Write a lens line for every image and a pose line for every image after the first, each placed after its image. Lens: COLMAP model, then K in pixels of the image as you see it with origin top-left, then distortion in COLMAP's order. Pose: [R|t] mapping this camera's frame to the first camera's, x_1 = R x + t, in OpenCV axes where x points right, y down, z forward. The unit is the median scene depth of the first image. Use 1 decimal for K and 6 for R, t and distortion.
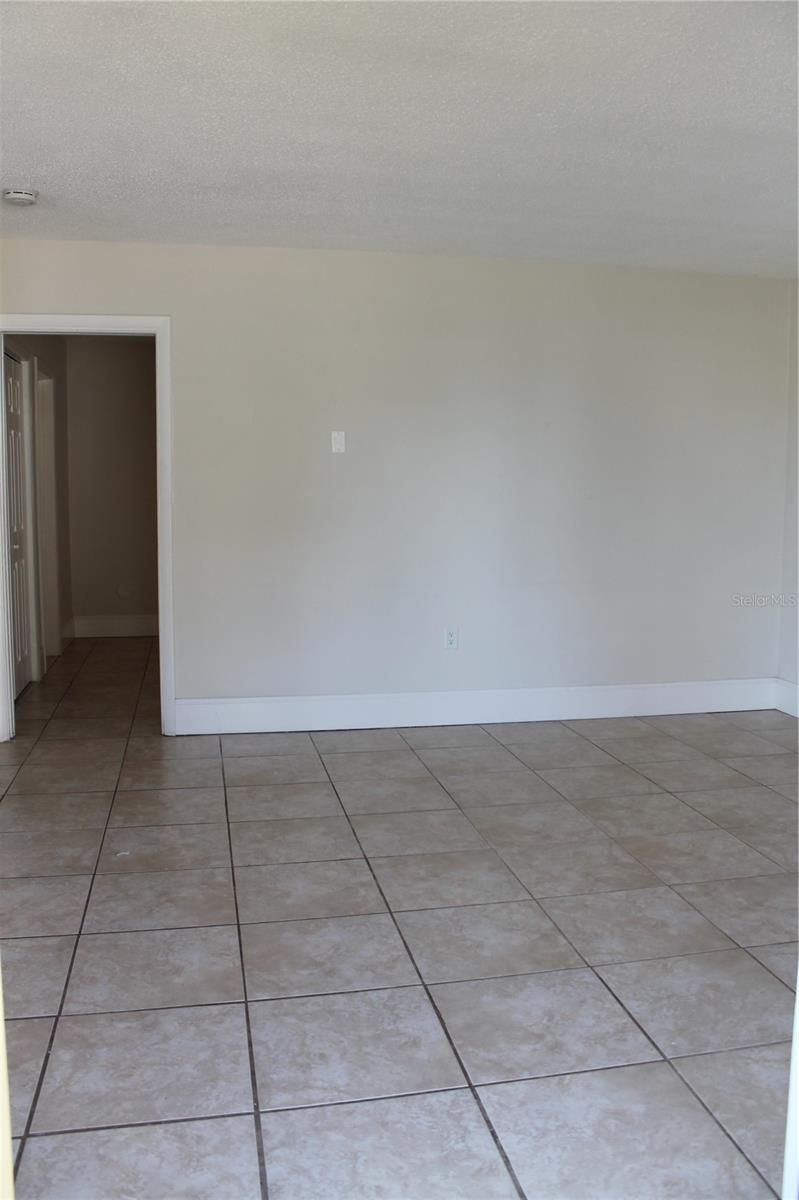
lens RADIAL K [[1015.7, 0, 399.5], [0, 1015.7, 600.0], [0, 0, 1]] dist [-0.161160, 0.127572]
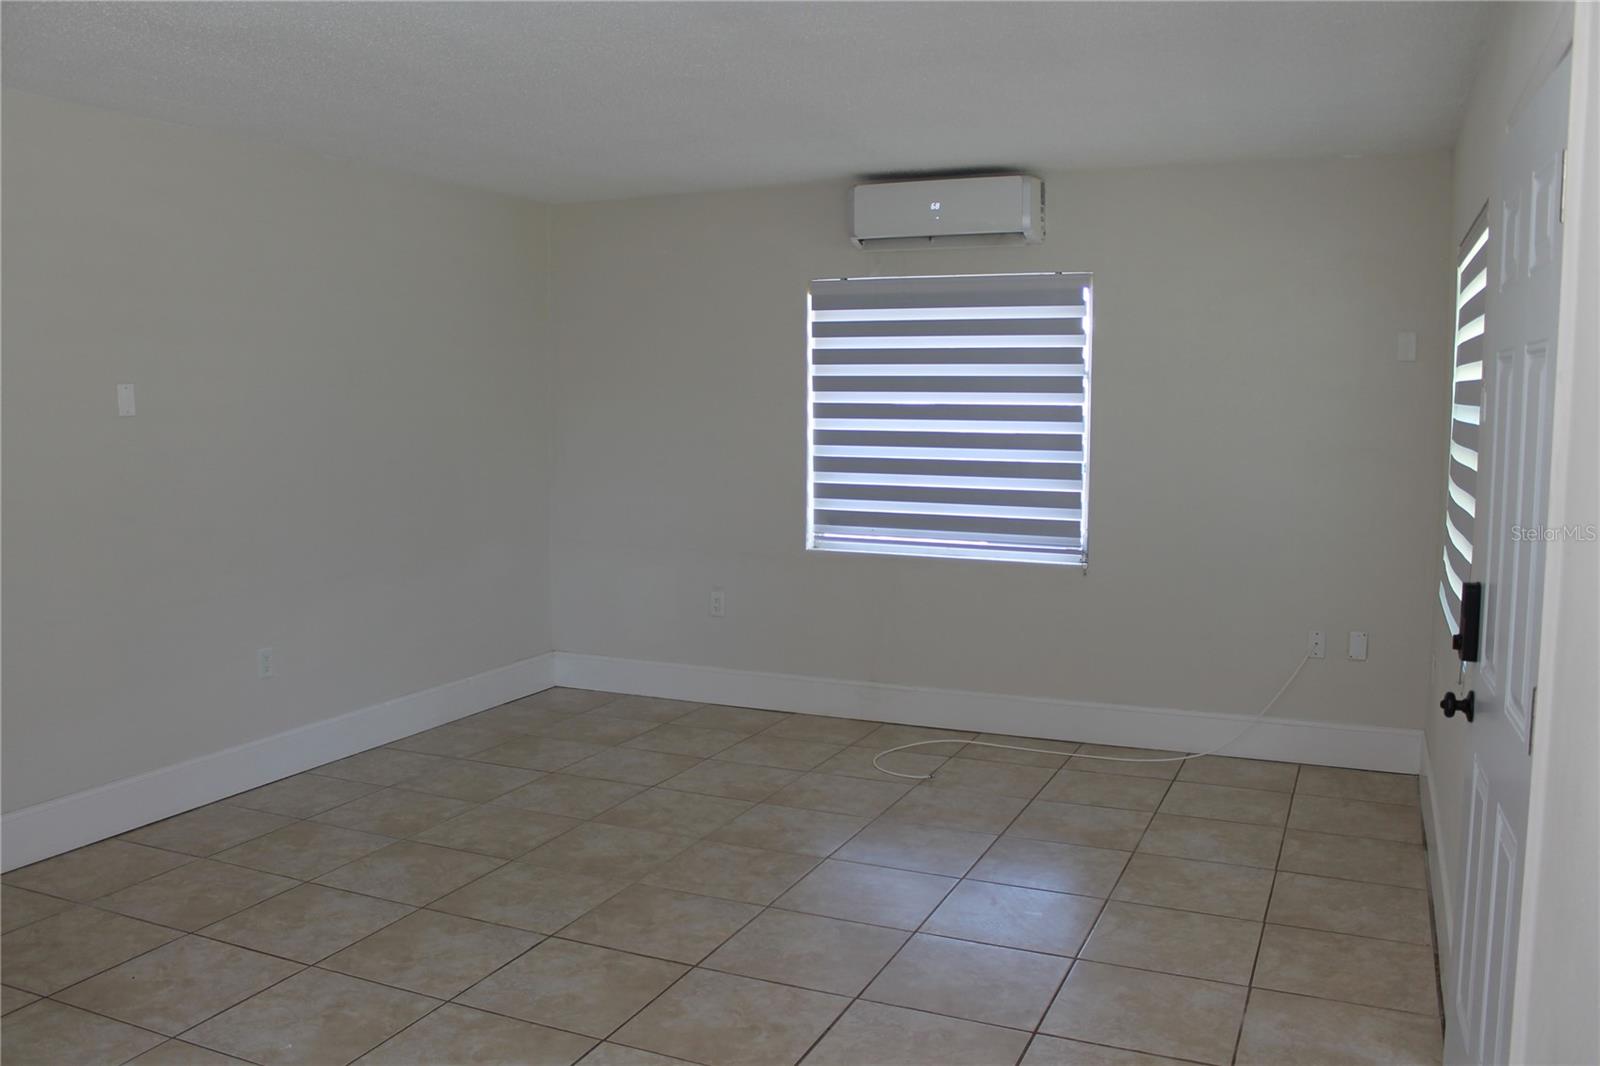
lens RADIAL K [[1354.3, 0, 800.0], [0, 1354.3, 533.0], [0, 0, 1]] dist [-0.161160, 0.127572]
pose [[0.578677, -0.088941, 0.810693, -0.639548], [0.094251, 0.994669, 0.041848, -0.077681], [-0.810092, 0.052192, 0.583975, 0.165947]]
